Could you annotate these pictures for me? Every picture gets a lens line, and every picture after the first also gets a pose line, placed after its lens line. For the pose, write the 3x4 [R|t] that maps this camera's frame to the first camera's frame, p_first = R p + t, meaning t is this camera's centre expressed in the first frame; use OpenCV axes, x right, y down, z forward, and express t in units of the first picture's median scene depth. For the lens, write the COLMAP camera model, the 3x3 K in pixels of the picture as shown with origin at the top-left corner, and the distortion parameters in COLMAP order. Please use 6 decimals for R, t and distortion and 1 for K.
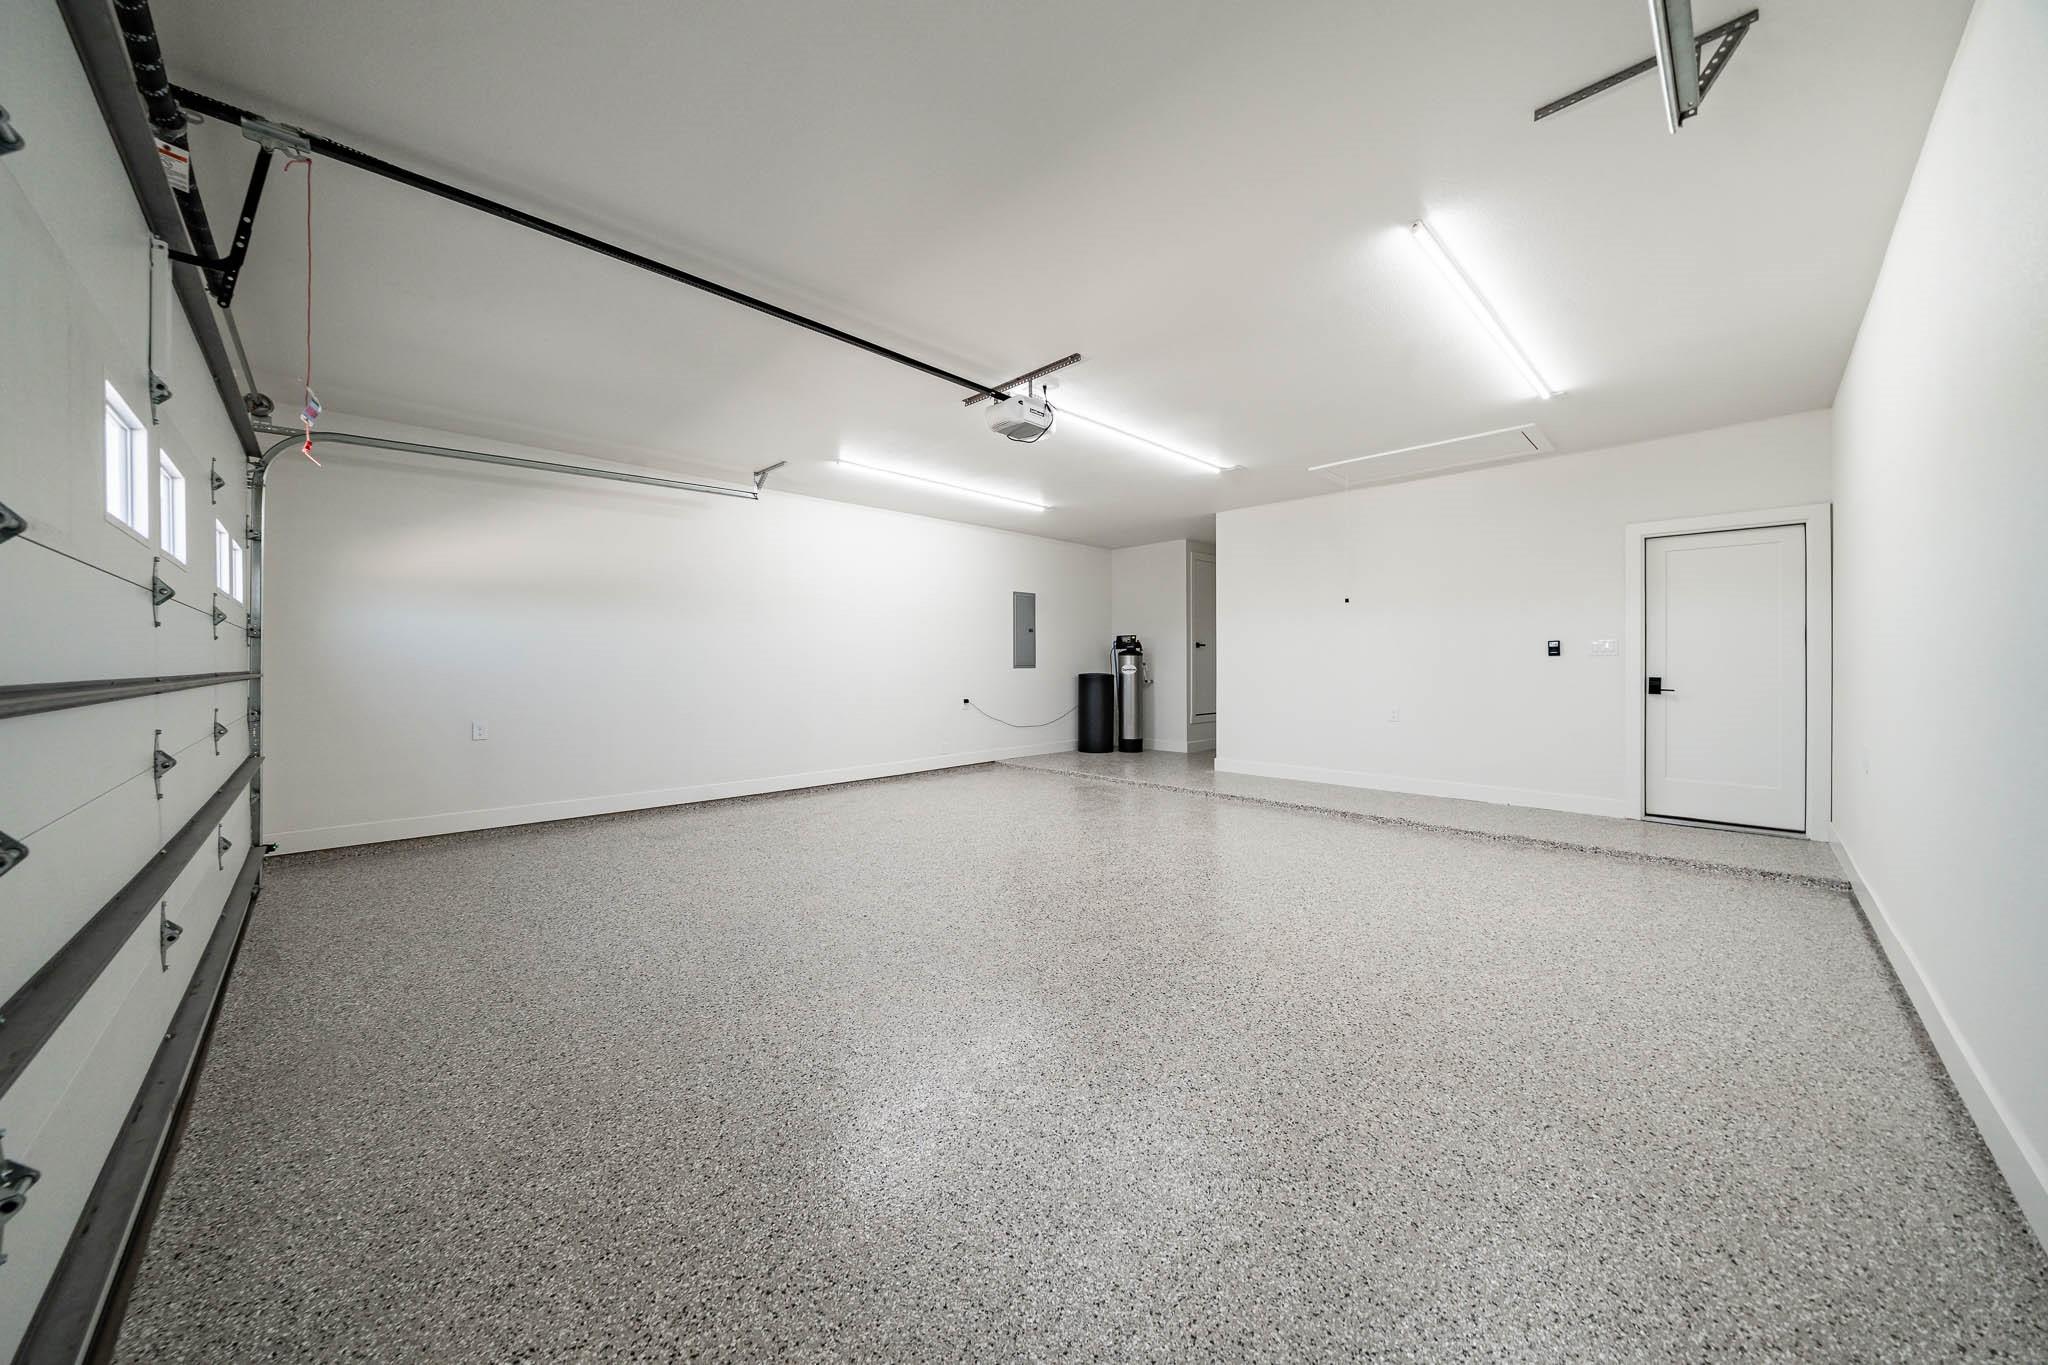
lens RADIAL K [[710.4, 0, 1024.1], [0, 710.4, 676.9], [0, 0, 1]] dist [-0.004782, 0.000020]
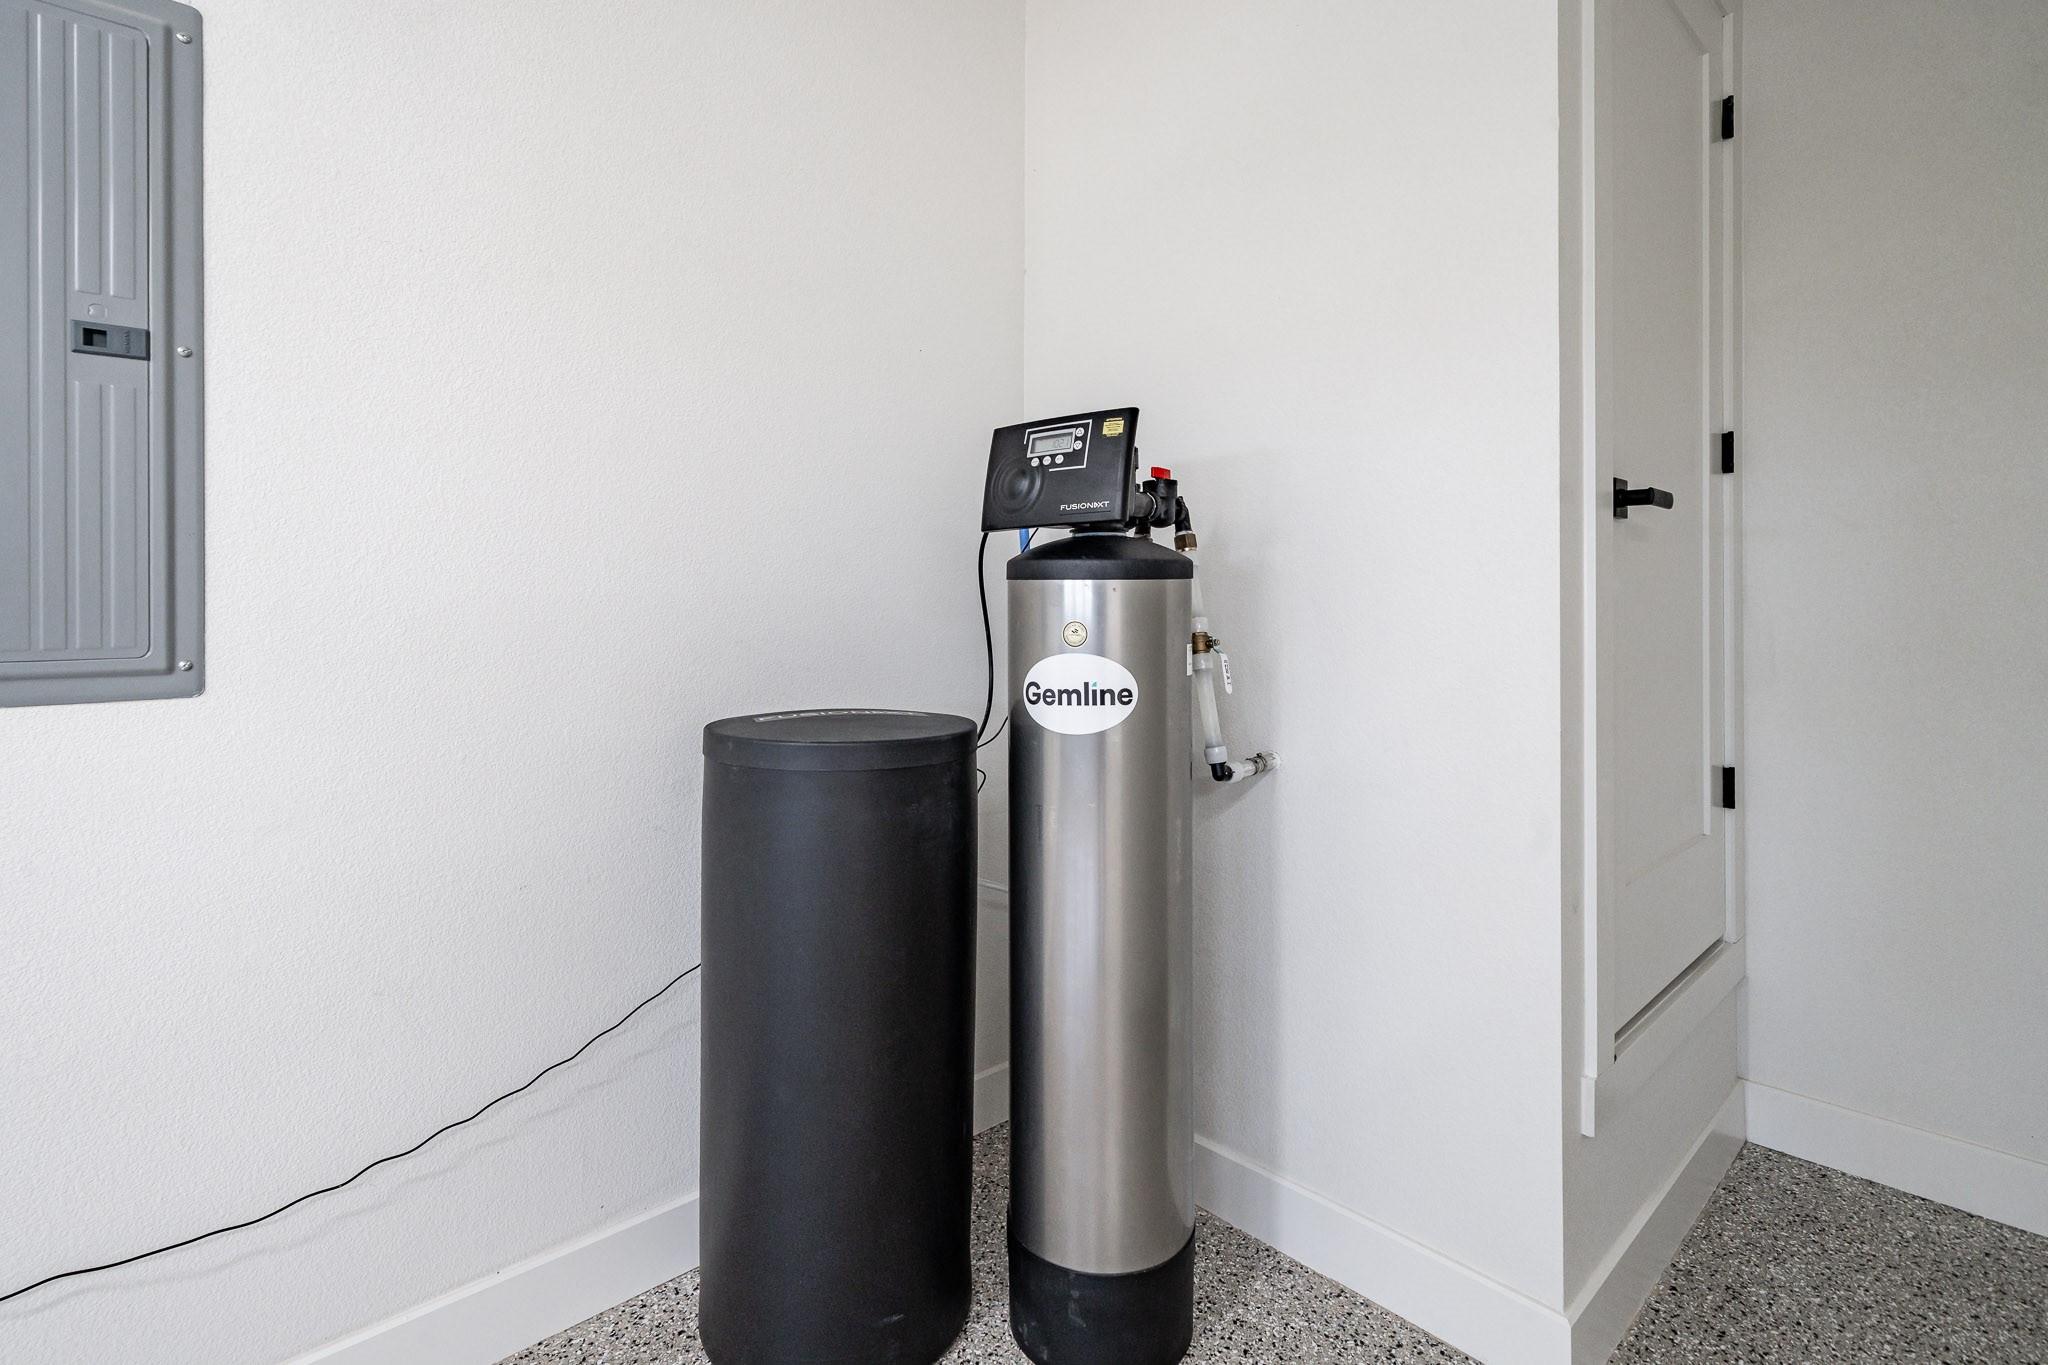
lens RADIAL K [[949.0, 0, 1021.3], [0, 949.0, 672.4], [0, 0, 1]] dist [-0.000229, 0.000058]
pose [[0.999522, 0.006251, -0.030276, 0.141295], [-0.006330, 0.999977, -0.002515, -0.012806], [0.030260, 0.002706, 0.999538, 0.828401]]
